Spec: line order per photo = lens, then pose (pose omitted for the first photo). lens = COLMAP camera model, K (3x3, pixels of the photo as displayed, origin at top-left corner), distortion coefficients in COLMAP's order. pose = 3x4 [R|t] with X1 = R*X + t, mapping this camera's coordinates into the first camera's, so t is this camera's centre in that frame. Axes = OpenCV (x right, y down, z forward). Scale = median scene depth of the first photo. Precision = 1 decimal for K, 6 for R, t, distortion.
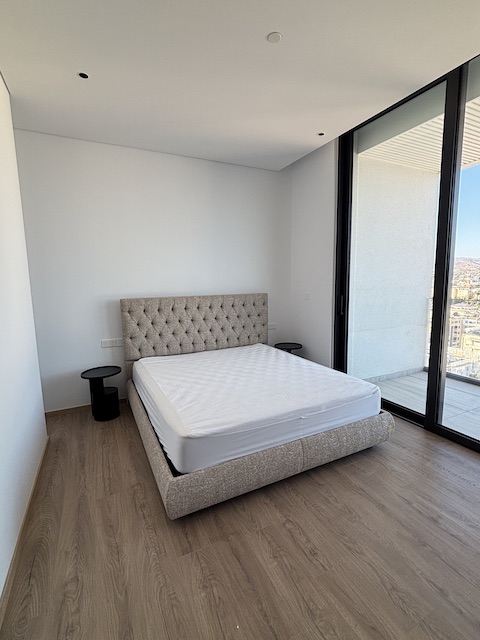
lens RADIAL K [[306.9, 0, 250.6], [0, 306.9, 321.2], [0, 0, 1]] dist [-0.001805, -0.000637]
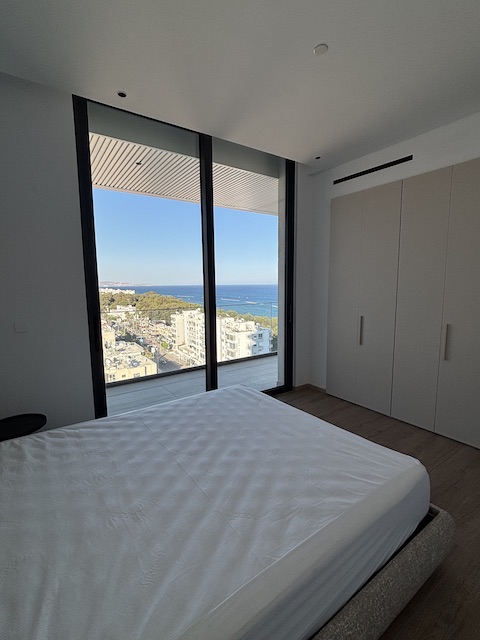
lens RADIAL K [[301.7, 0, 243.7], [0, 301.7, 317.6], [0, 0, 1]] dist [-0.002702, -0.001432]
pose [[-0.143563, -0.091263, 0.985424, -0.549533], [0.150338, 0.982171, 0.112864, -0.130248], [-0.978155, 0.164350, -0.127283, 0.883130]]
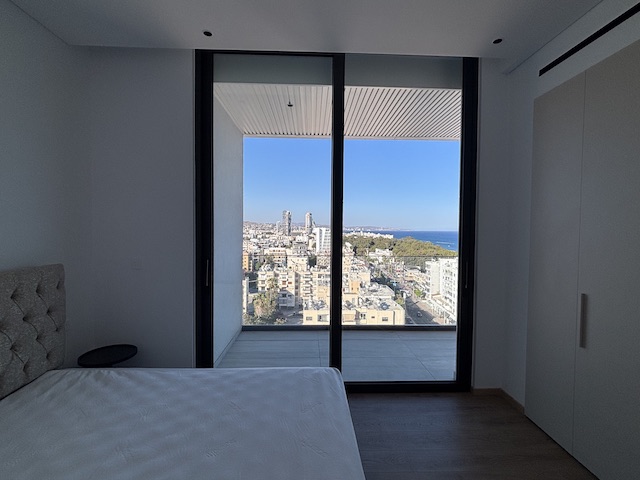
lens RADIAL K [[302.4, 0, 321.6], [0, 302.4, 236.0], [0, 0, 1]] dist [0.002696, 0.000215]
pose [[0.422391, 0.001318, 0.906413, -0.285100], [0.106084, 0.993055, -0.050880, -0.087430], [-0.900184, 0.117647, 0.419318, 0.524936]]
